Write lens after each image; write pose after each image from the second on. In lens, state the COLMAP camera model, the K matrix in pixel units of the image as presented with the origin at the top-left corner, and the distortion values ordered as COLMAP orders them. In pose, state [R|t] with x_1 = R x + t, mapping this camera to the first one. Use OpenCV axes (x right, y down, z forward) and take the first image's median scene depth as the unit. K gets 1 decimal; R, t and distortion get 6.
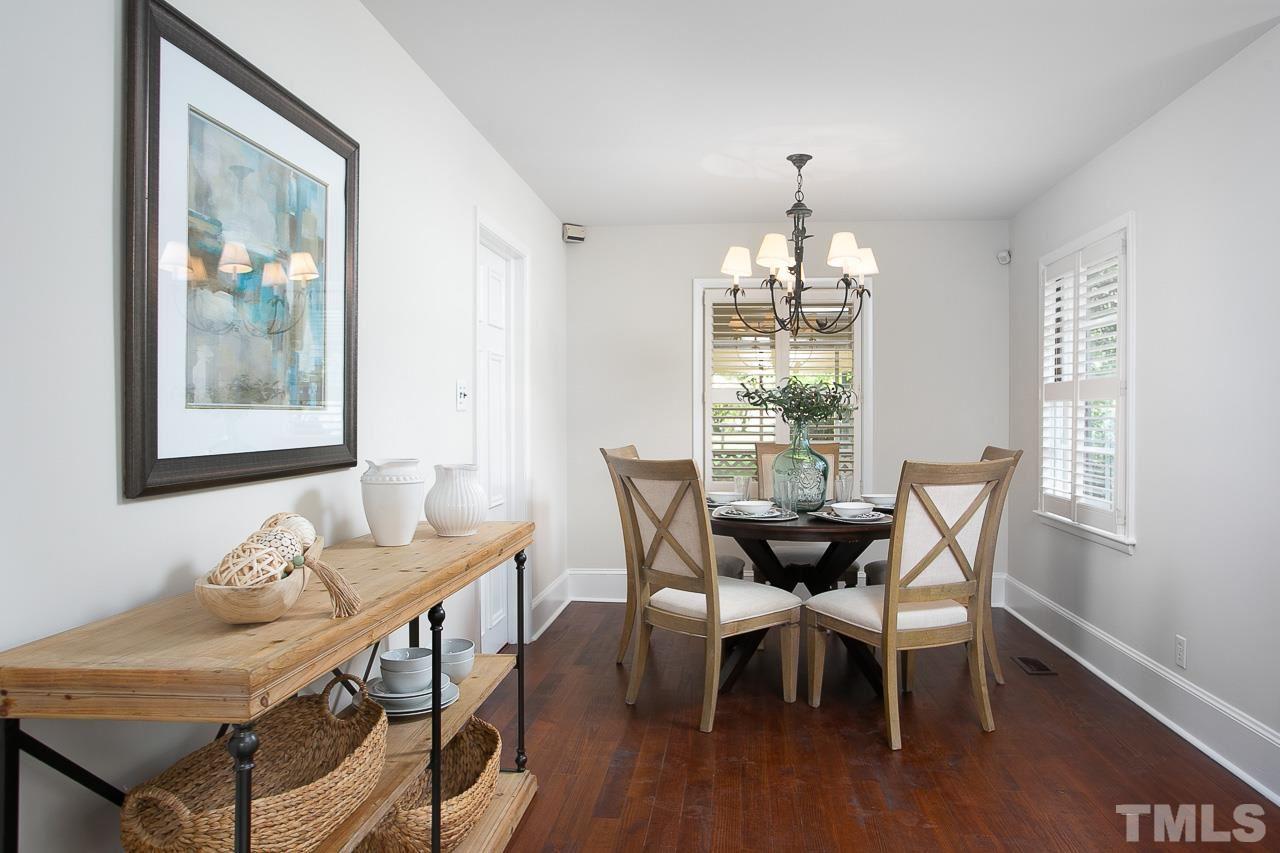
lens RADIAL K [[848.4, 0, 640.0], [0, 848.4, 426.5], [0, 0, 1]] dist [-0.001533, 0.000120]
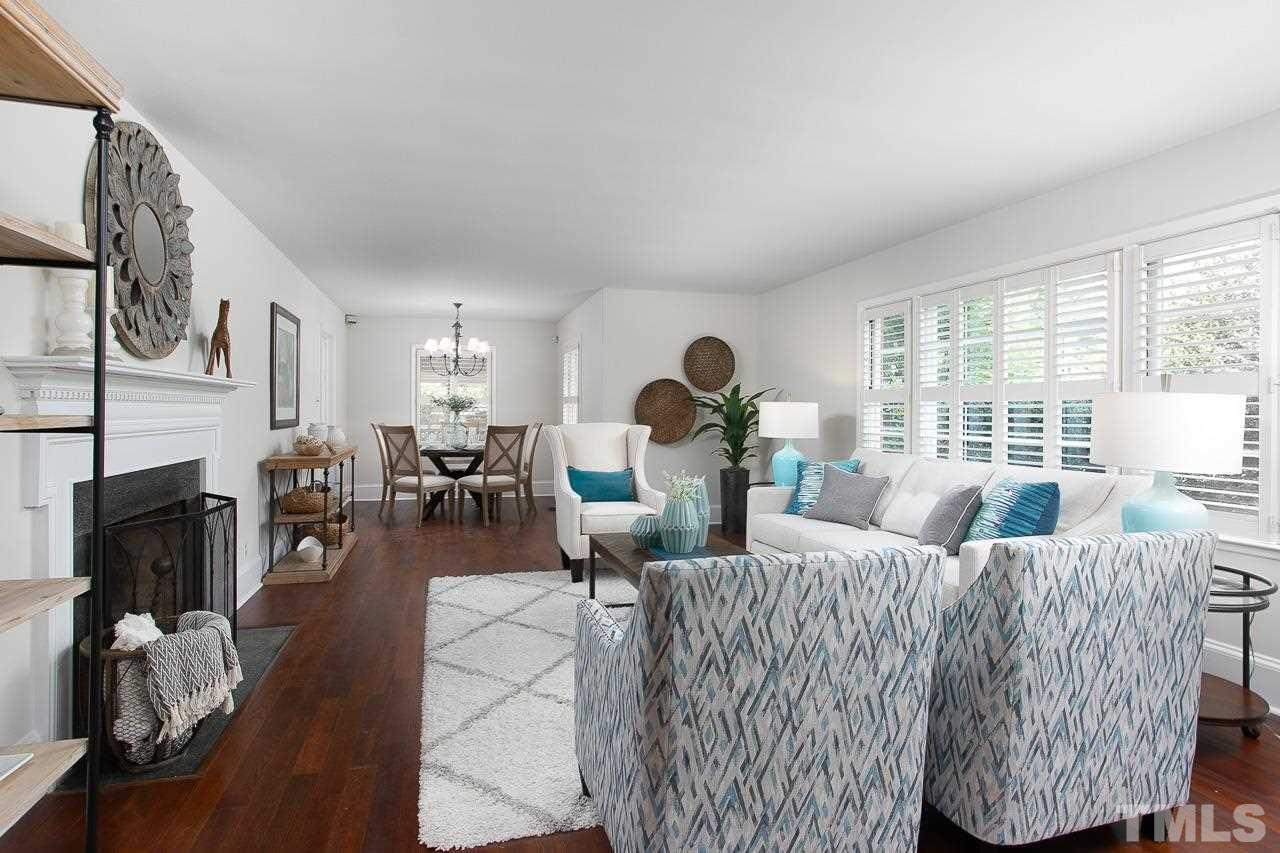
lens RADIAL K [[664.9, 0, 637.5], [0, 664.9, 410.5], [0, 0, 1]] dist [-0.108977, 0.000092]
pose [[0.921707, 0.001342, 0.387885, -0.081141], [0.002652, 0.999949, -0.009759, 0.012209], [-0.387878, 0.010024, 0.921656, -1.109980]]
